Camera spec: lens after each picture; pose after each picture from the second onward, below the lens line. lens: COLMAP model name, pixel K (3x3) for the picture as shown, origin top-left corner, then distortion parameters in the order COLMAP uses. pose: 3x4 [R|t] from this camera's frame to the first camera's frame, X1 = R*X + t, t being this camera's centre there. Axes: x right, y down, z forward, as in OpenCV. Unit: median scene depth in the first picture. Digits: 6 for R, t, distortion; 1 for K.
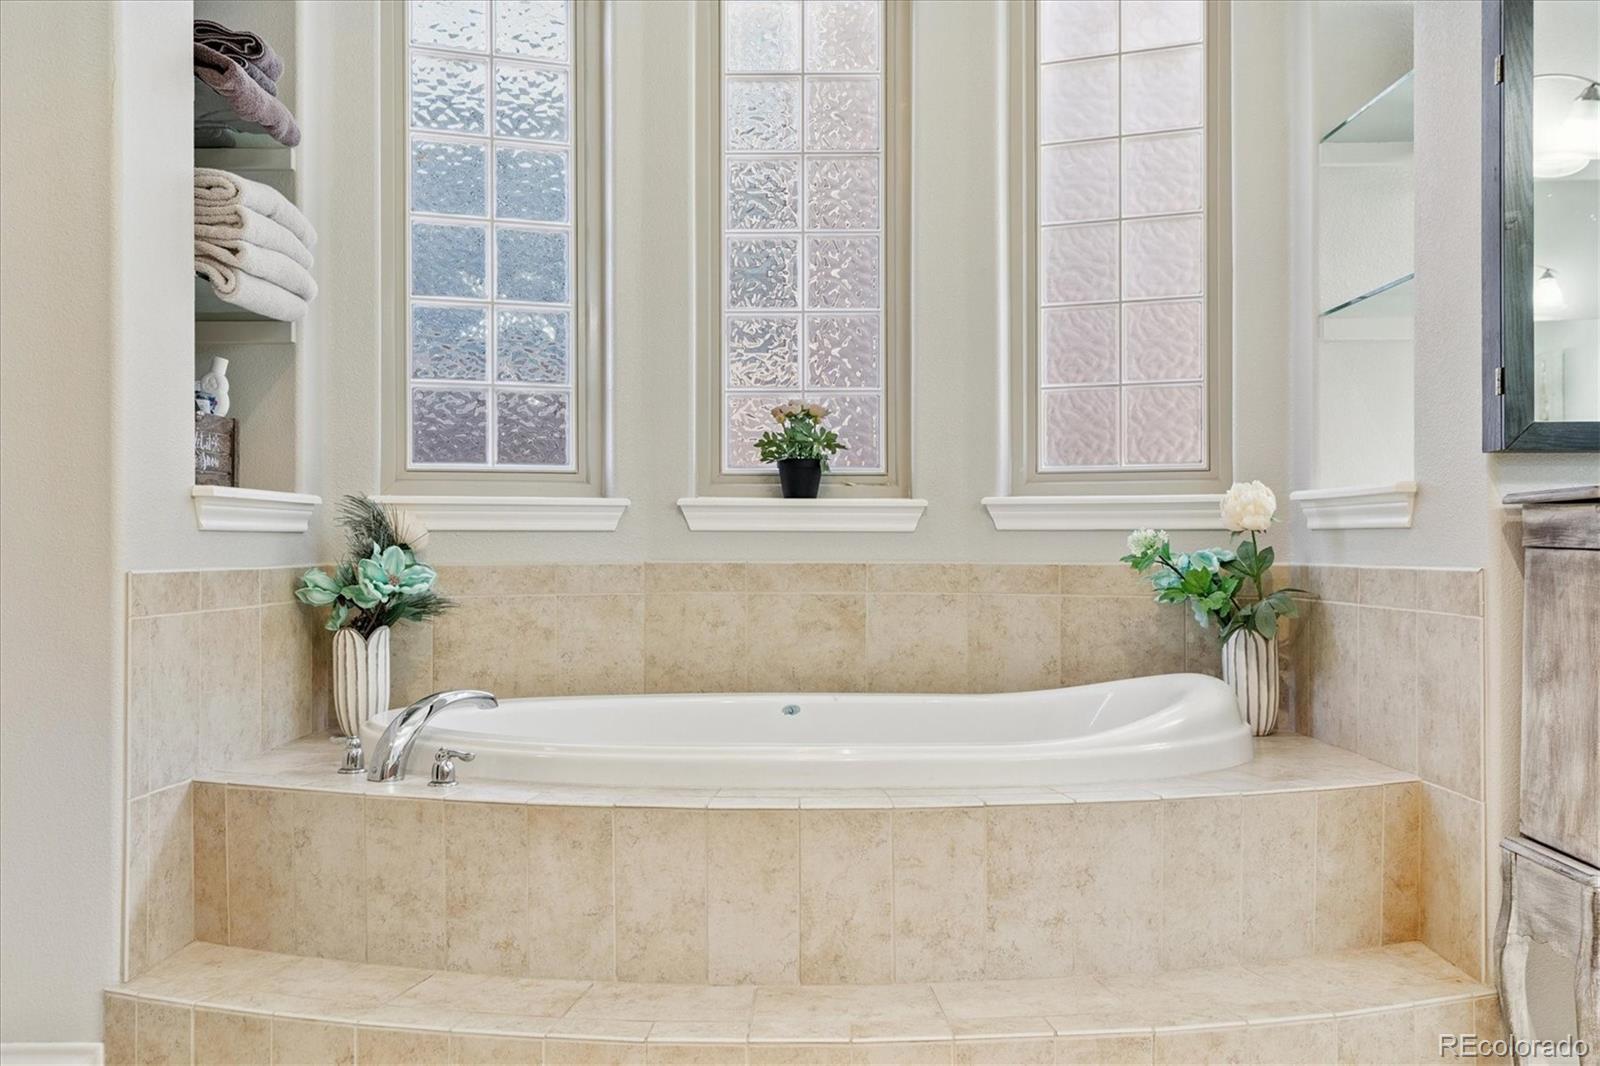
lens RADIAL K [[1539.2, 0, 798.5], [0, 1539.2, 531.6], [0, 0, 1]] dist [-0.014191, 0.000000]
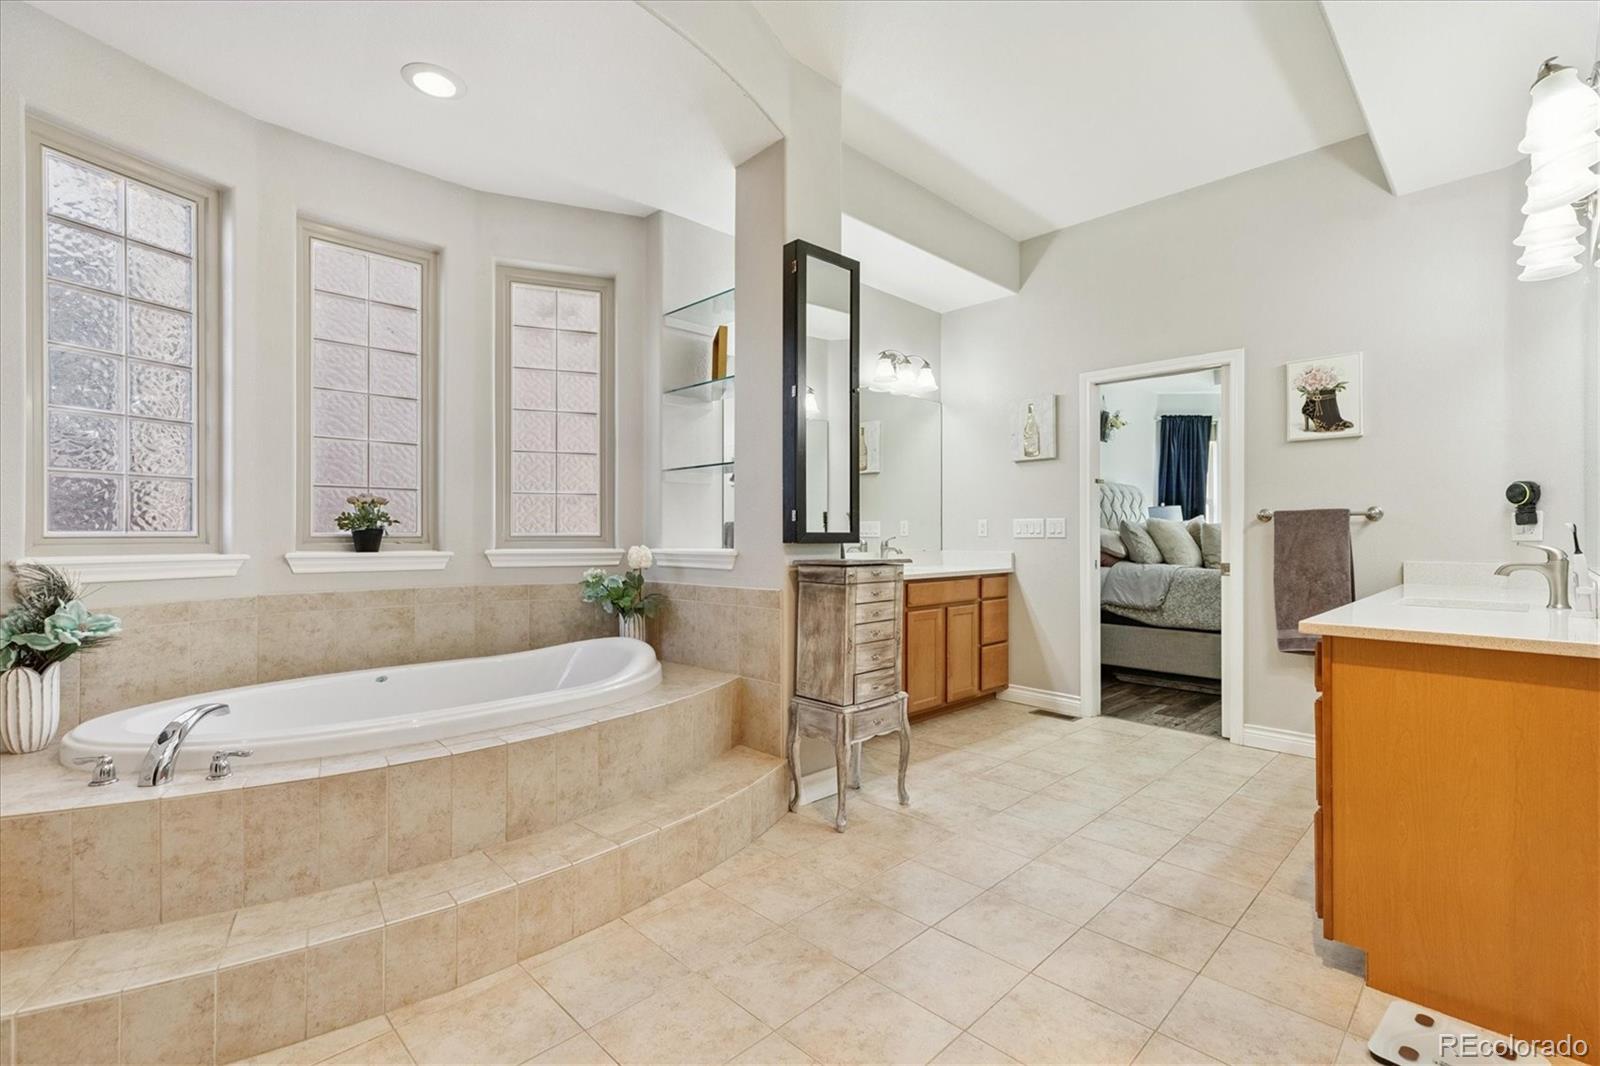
lens RADIAL K [[721.9, 0, 795.8], [0, 721.9, 529.9], [0, 0, 1]] dist [0.000590, -0.000233]
pose [[0.702738, 0.003293, 0.711441, -0.314701], [-0.001761, 0.999994, -0.002889, -0.059303], [-0.711446, 0.000777, 0.702740, 0.143728]]
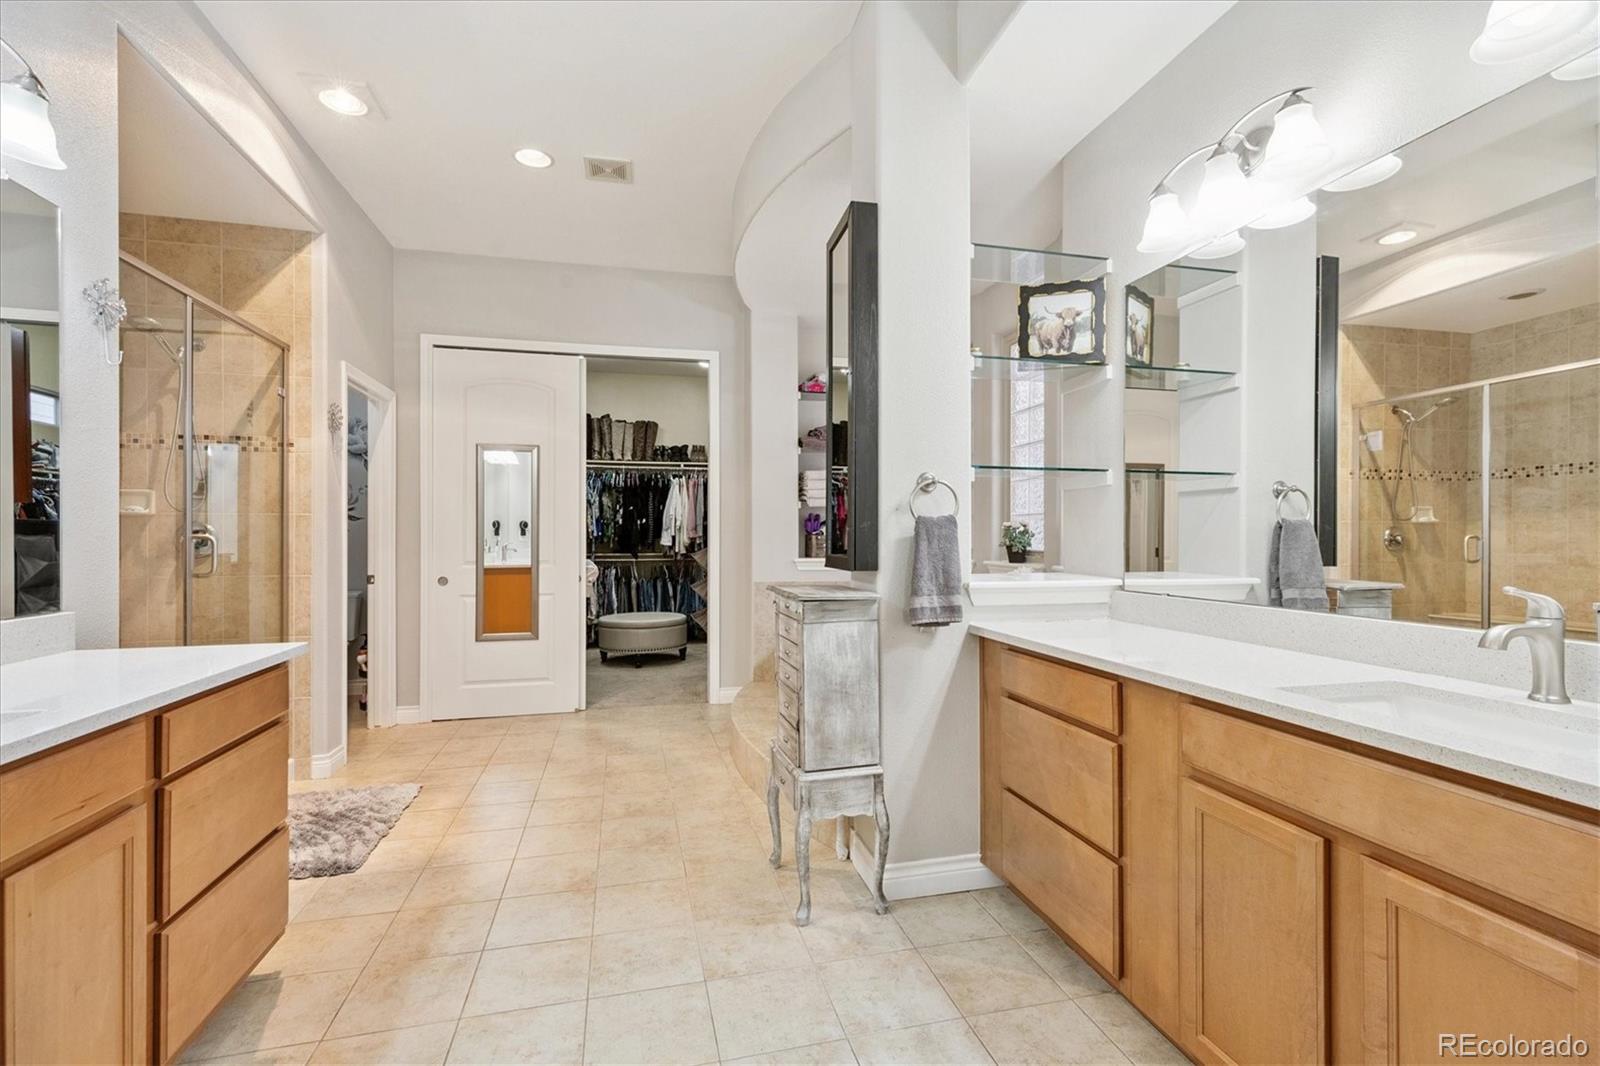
lens RADIAL K [[721.9, 0, 795.9], [0, 721.9, 533.9], [0, 0, 1]] dist [0.000590, -0.000233]
pose [[0.251795, 0.002354, -0.967778, 1.385888], [0.001666, 0.999995, 0.002866, -0.085919], [0.967779, -0.002334, 0.251790, 0.594912]]
